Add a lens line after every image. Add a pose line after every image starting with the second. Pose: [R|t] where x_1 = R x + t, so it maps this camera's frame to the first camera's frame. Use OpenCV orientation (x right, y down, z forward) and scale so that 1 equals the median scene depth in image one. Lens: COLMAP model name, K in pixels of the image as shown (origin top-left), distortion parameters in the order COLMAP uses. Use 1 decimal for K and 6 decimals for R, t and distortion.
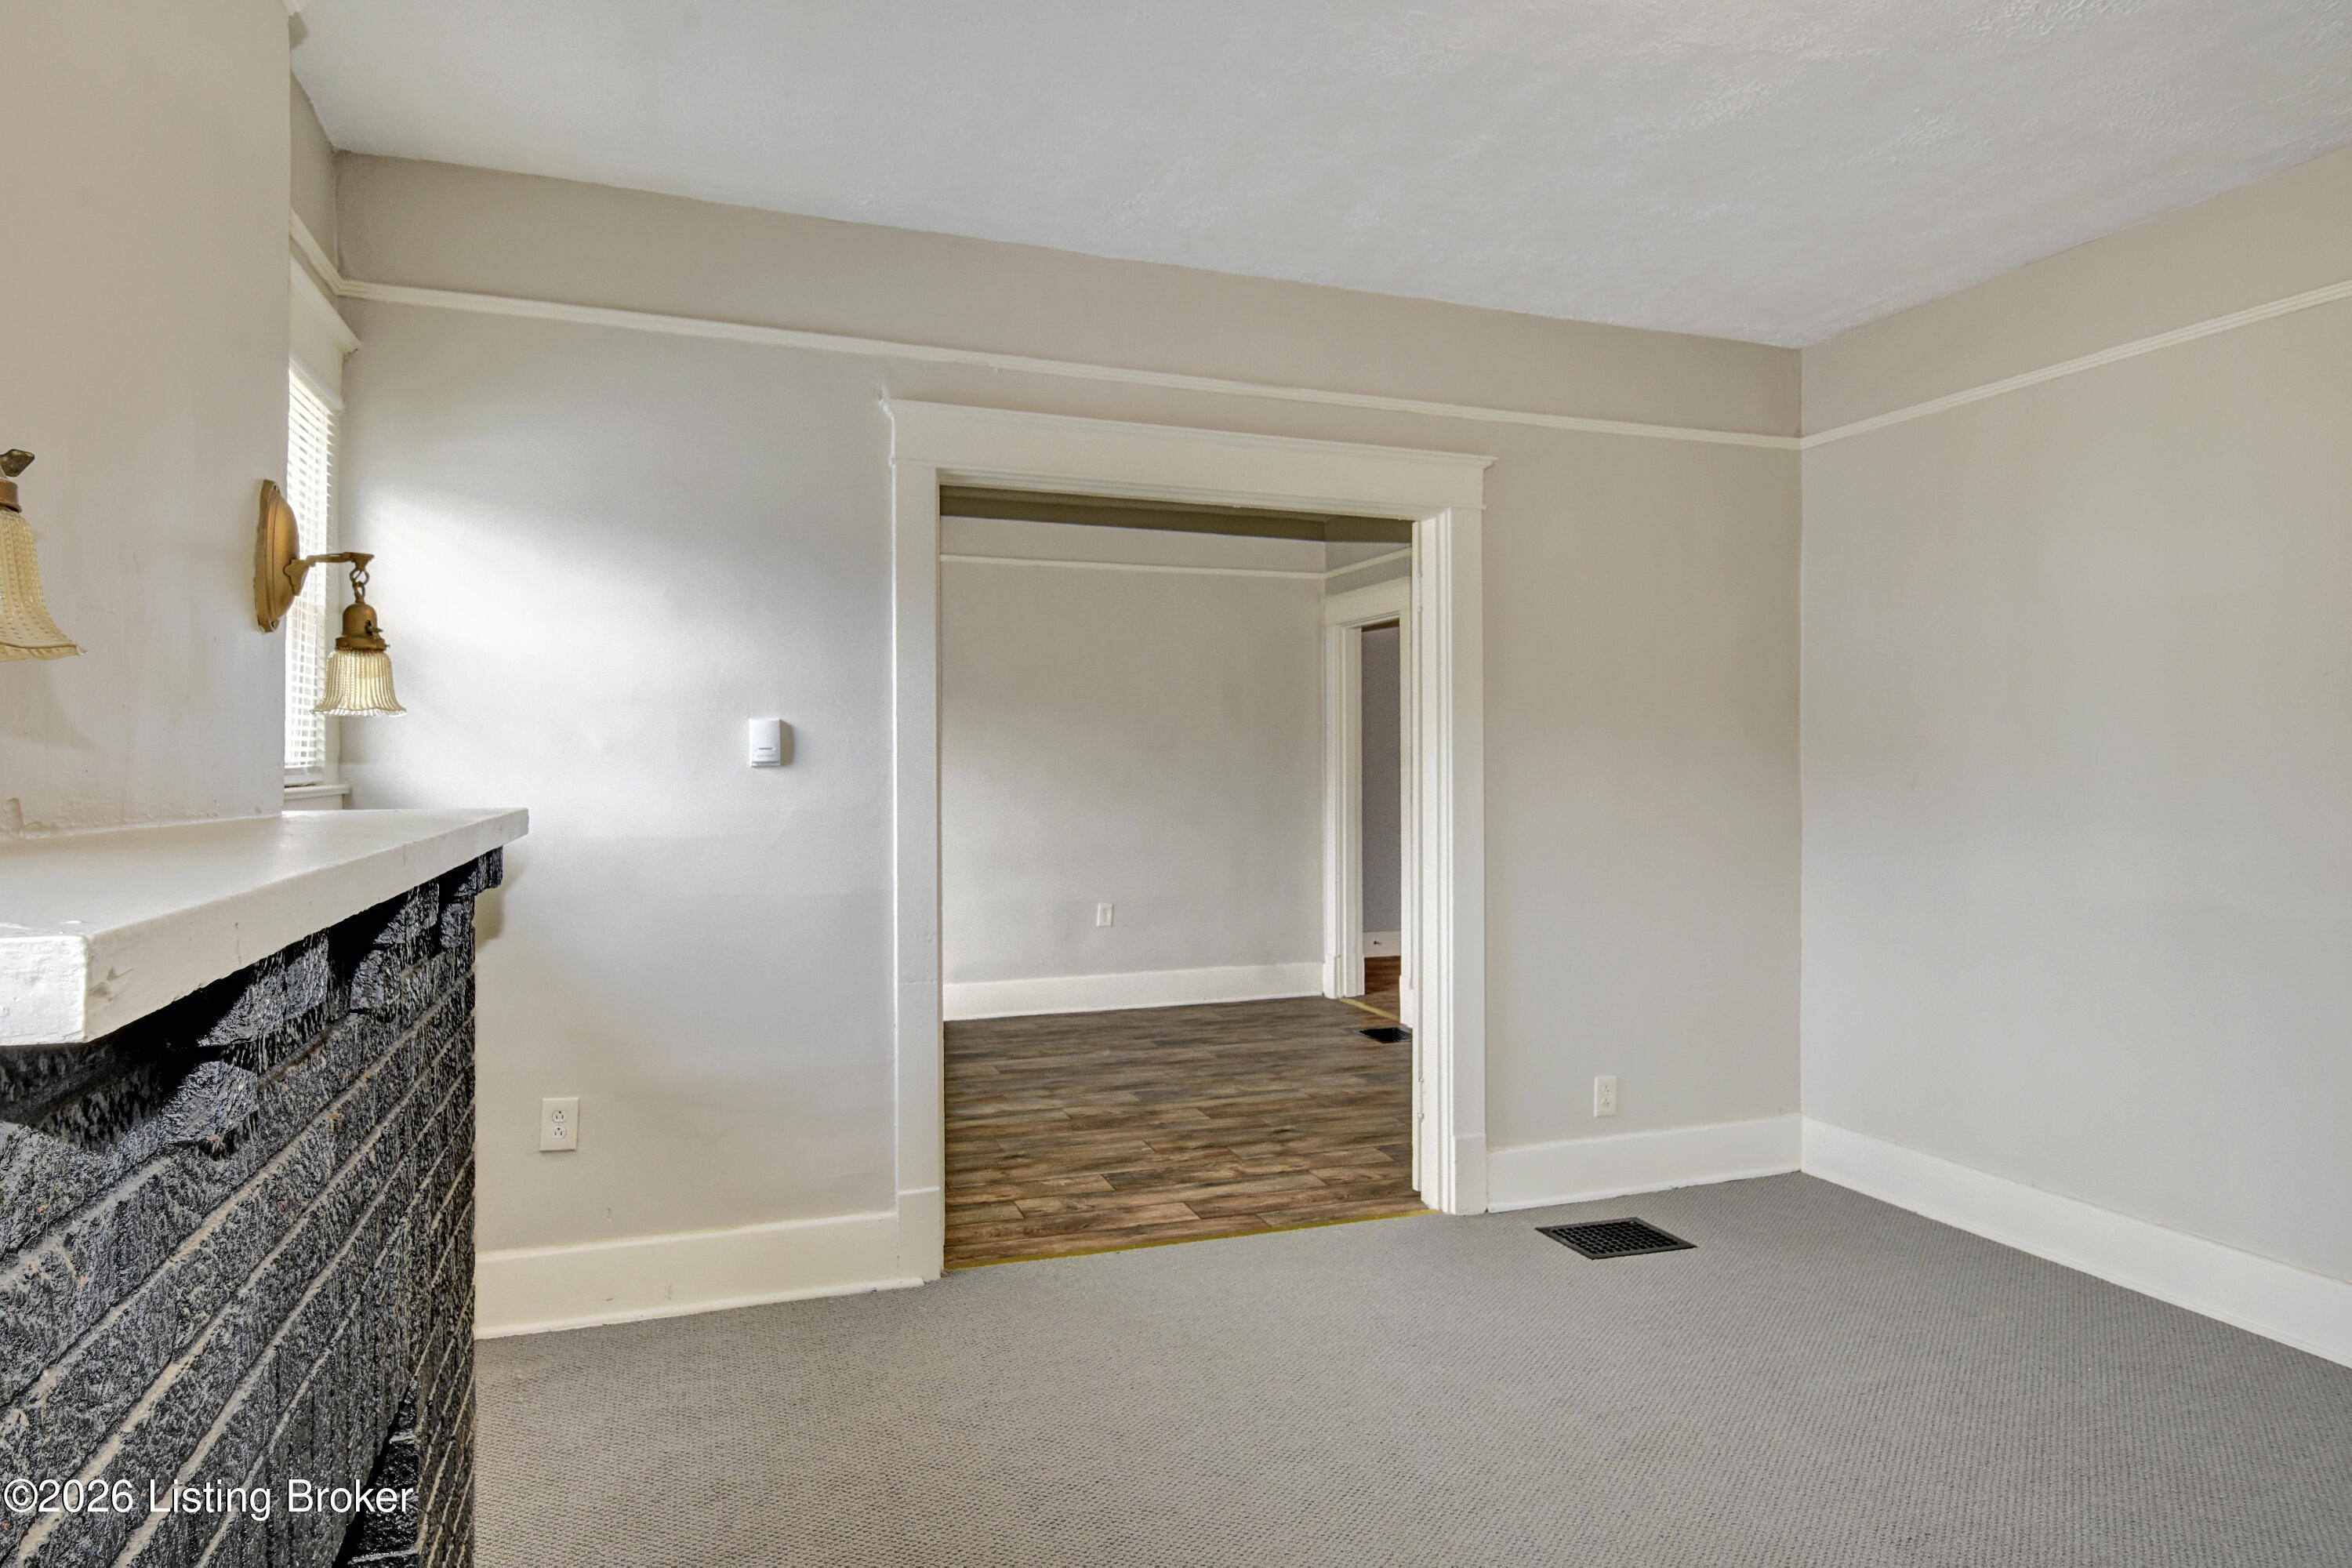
lens RADIAL K [[1410.1, 0, 1184.4], [0, 1410.1, 775.8], [0, 0, 1]] dist [-0.001866, -0.000165]
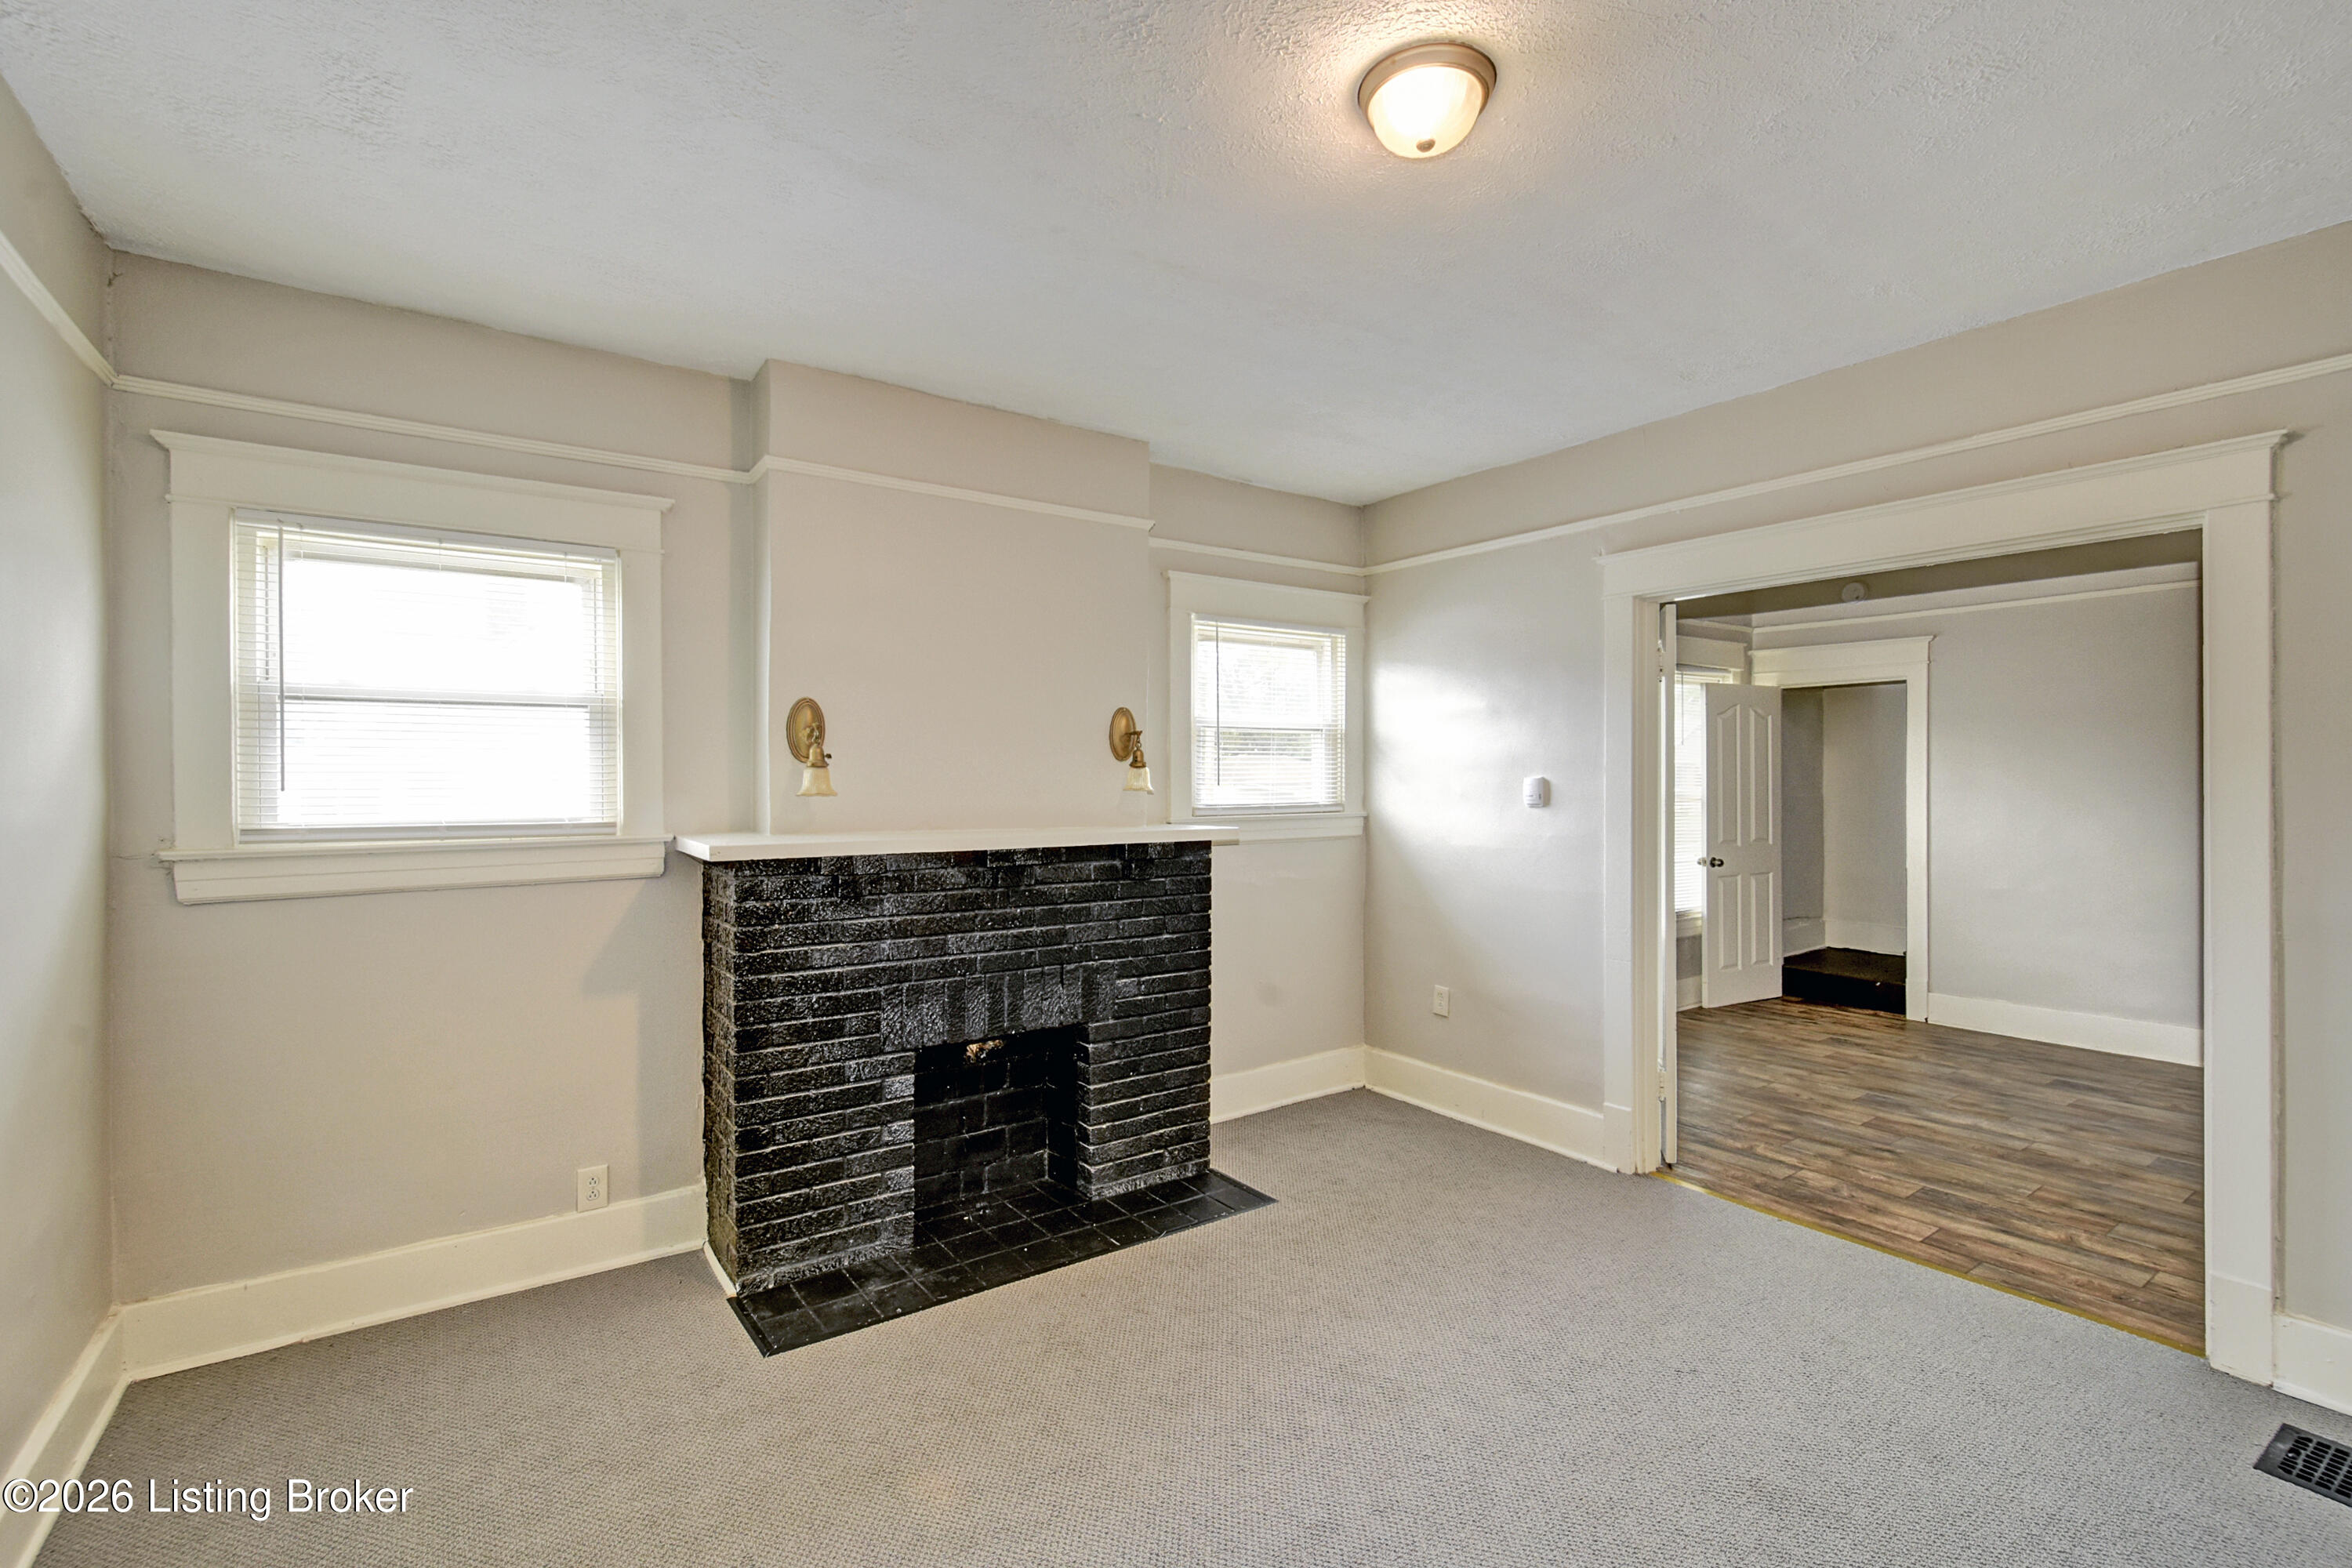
lens RADIAL K [[1043.5, 0, 1179.4], [0, 1043.5, 789.5], [0, 0, 1]] dist [-0.002715, -0.005672]
pose [[0.242633, 0.000071, -0.970118, 0.627924], [-0.008528, 0.999962, -0.002060, -0.016981], [0.970081, 0.008773, 0.242624, 0.271096]]
